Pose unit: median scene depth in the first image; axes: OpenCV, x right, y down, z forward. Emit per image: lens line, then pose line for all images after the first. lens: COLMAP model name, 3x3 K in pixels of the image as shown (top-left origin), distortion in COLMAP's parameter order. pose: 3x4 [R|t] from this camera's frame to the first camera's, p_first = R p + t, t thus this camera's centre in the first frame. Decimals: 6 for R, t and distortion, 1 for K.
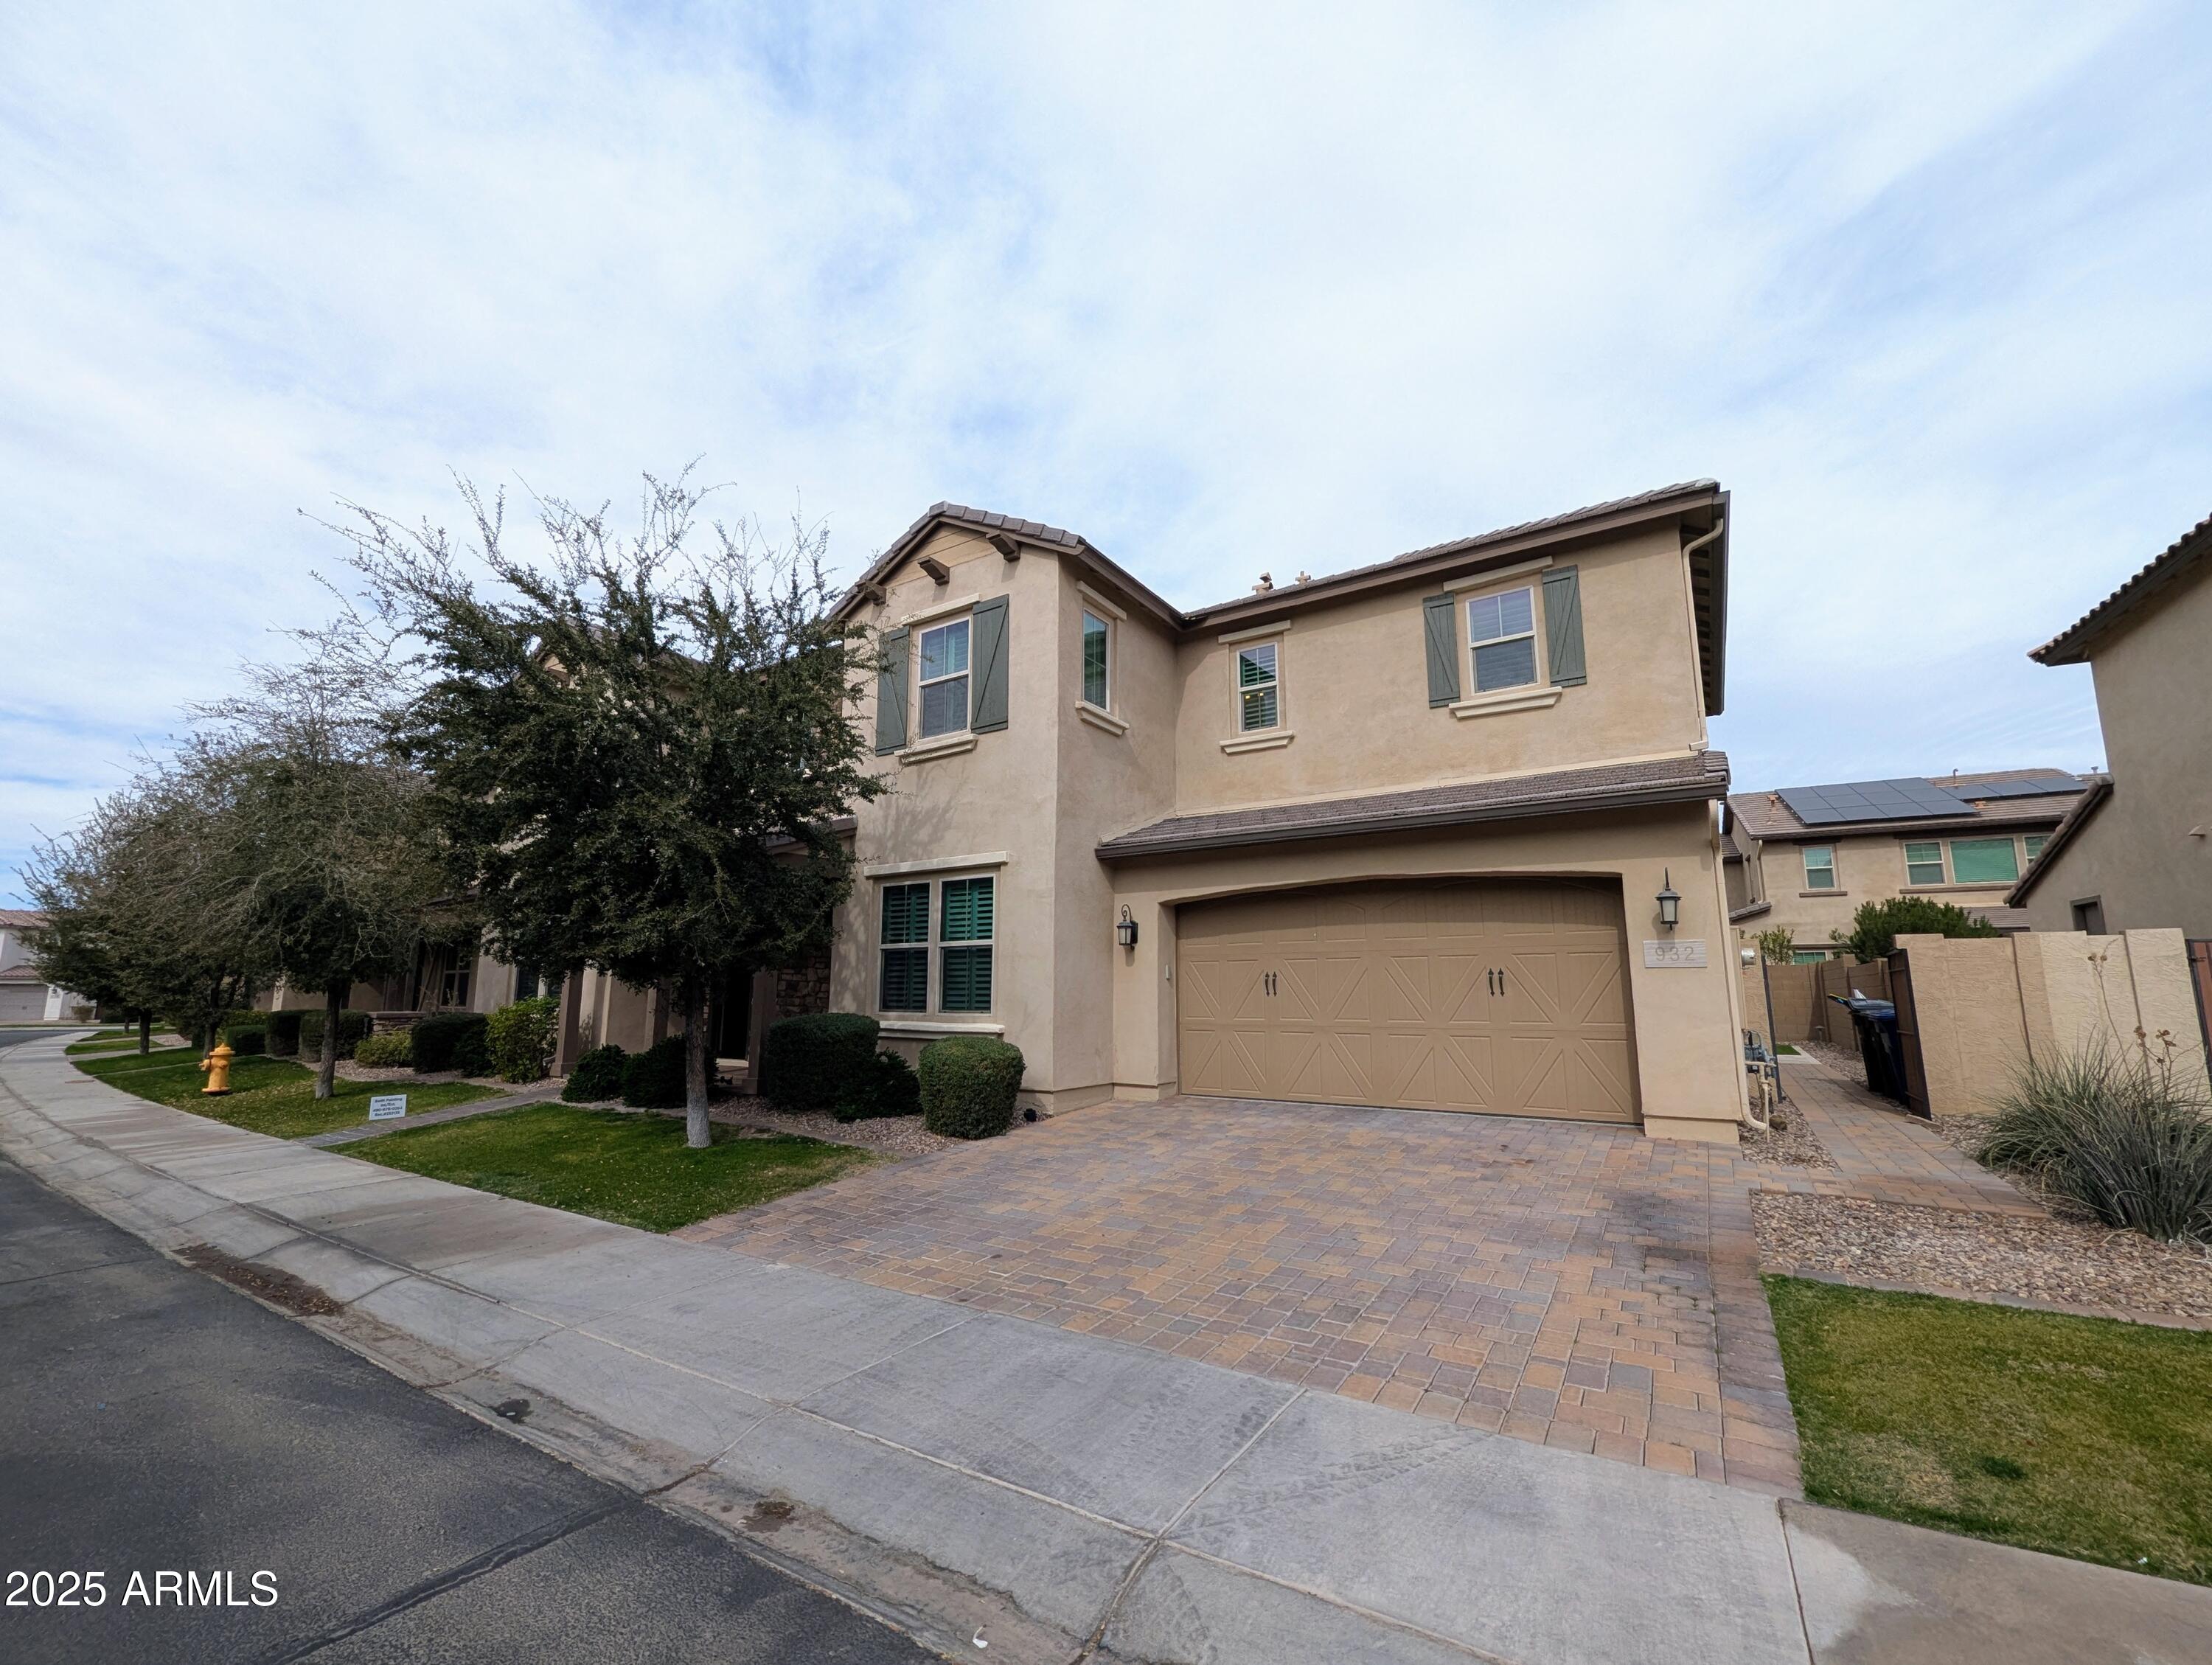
lens RADIAL K [[921.3, 0, 1105.9], [0, 921.3, 845.6], [0, 0, 1]] dist [-0.001355, 0.000059]
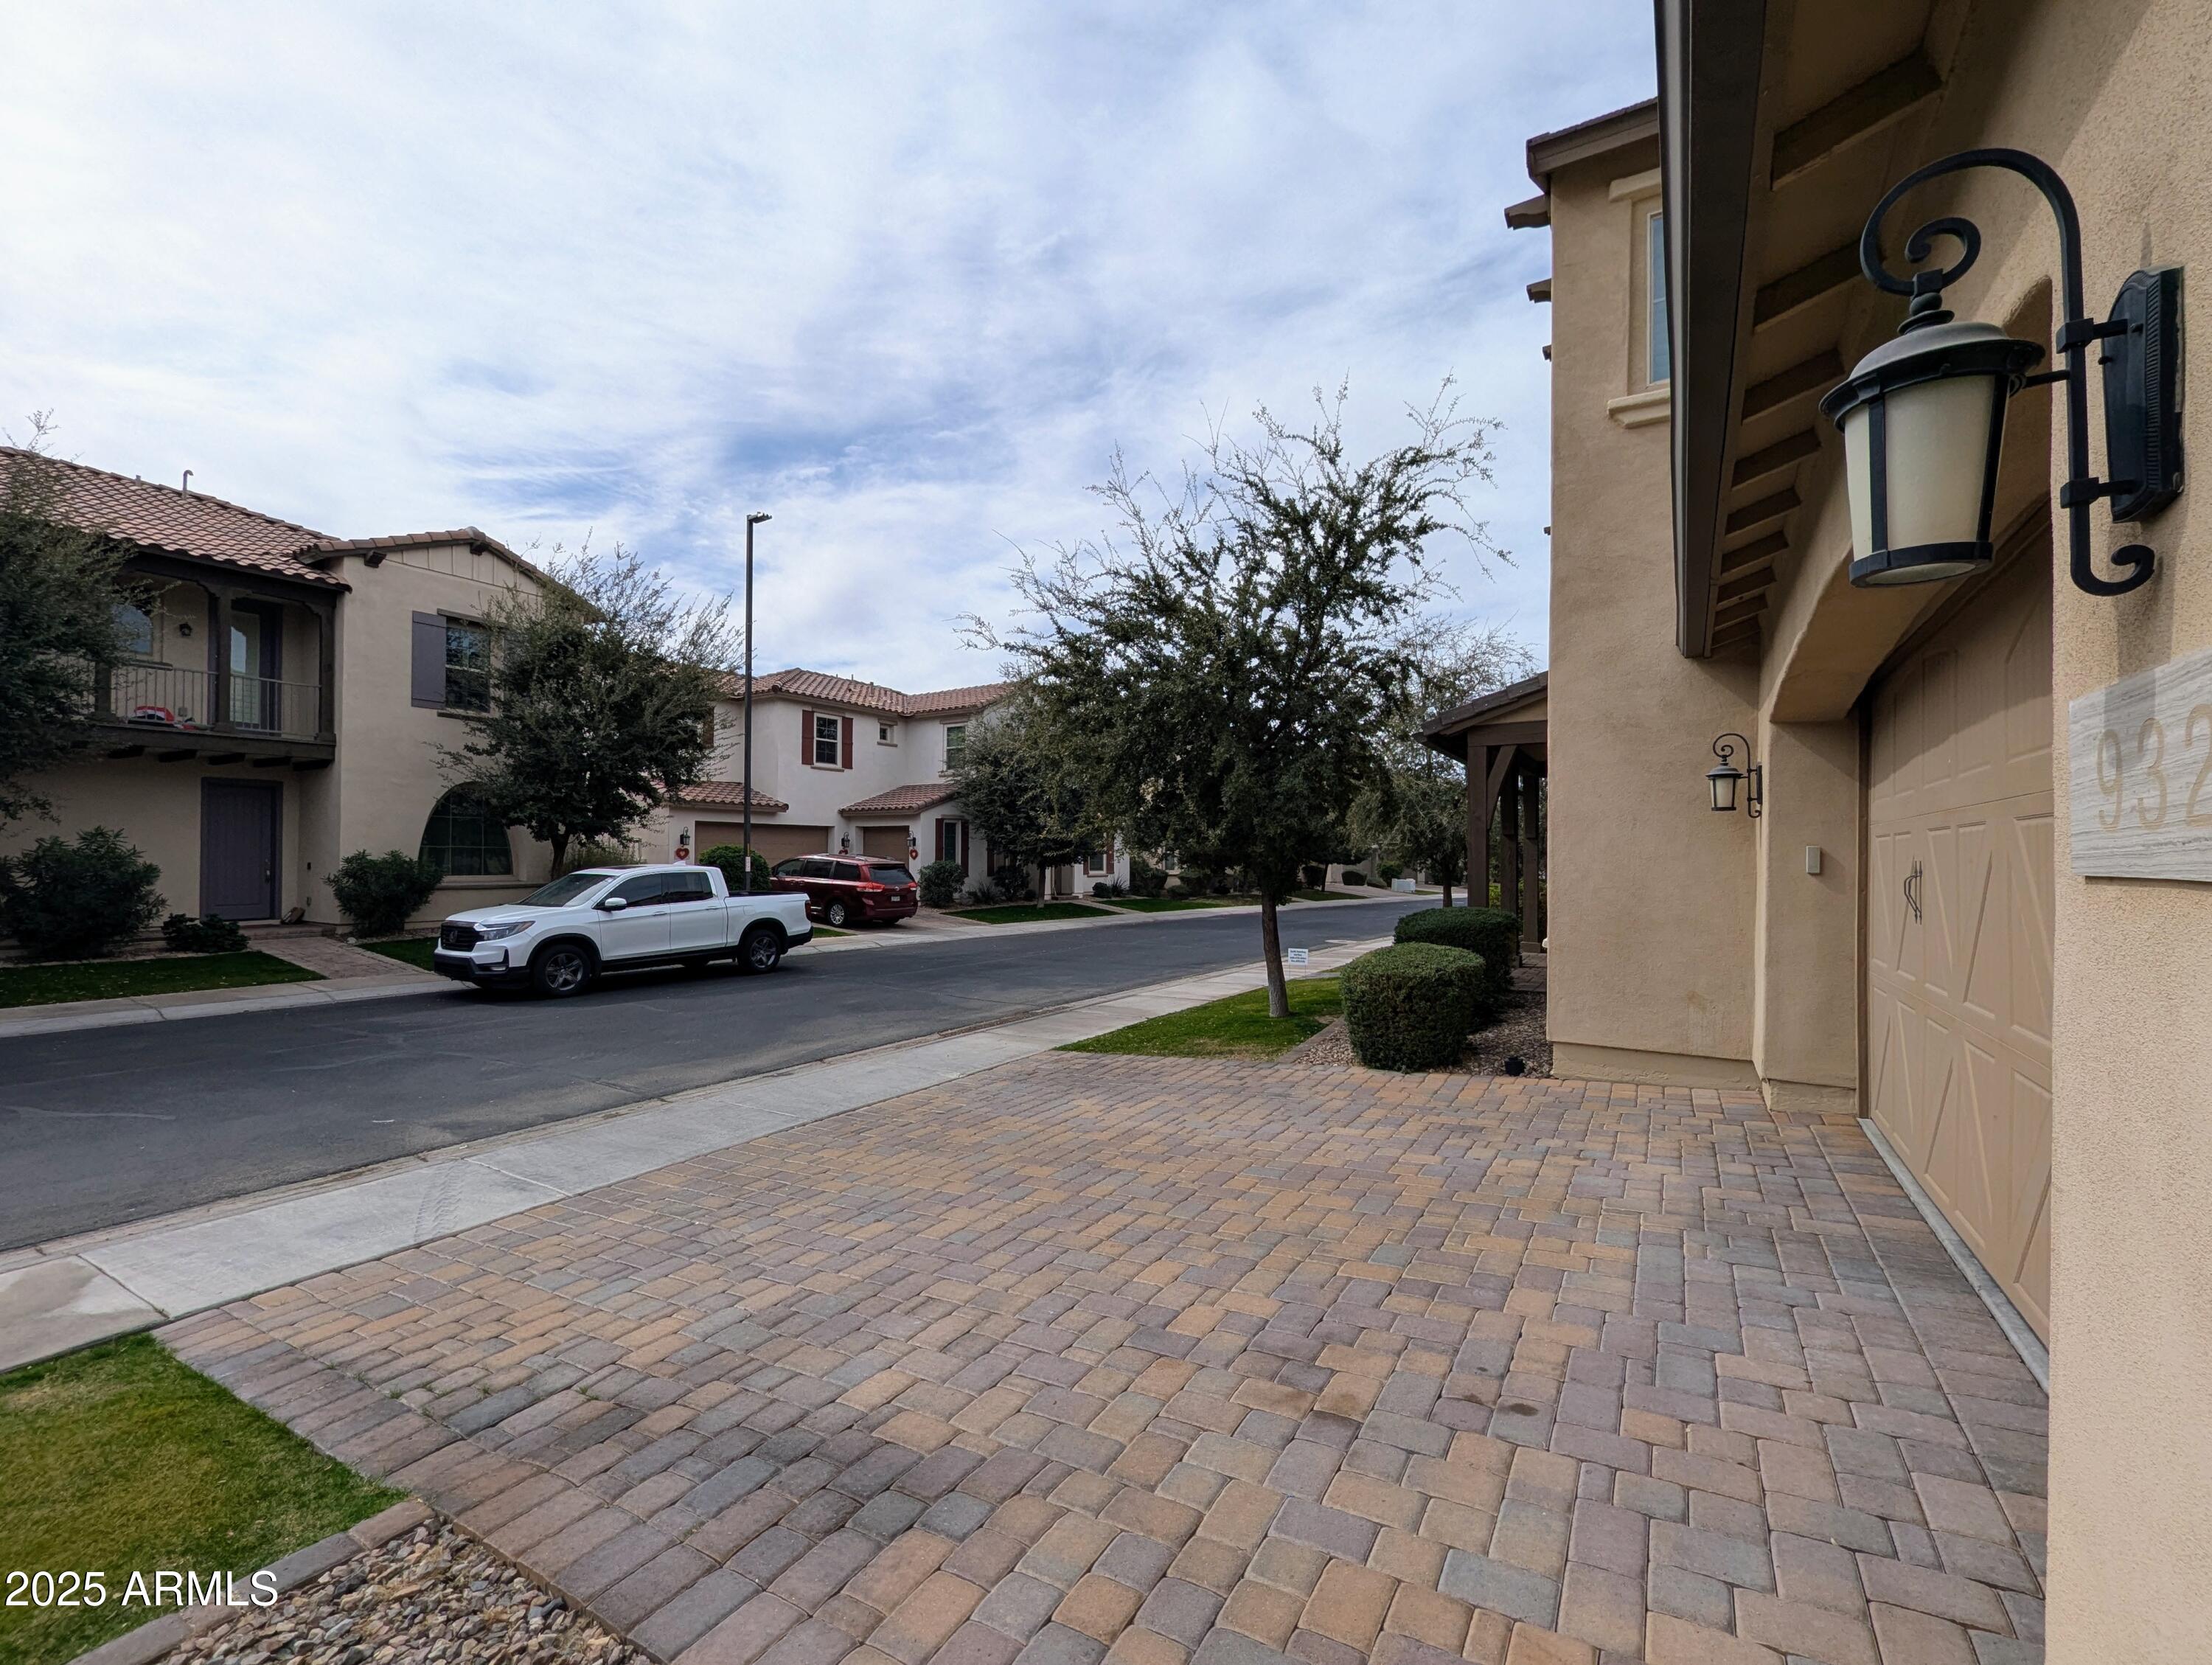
lens RADIAL K [[921.3, 0, 1105.9], [0, 921.3, 845.6], [0, 0, 1]] dist [-0.001355, 0.000059]
pose [[0.018158, -0.020071, -0.999634, 1.712508], [0.155009, 0.987766, -0.017017, 0.256940], [0.987746, -0.154643, 0.021047, 1.980437]]
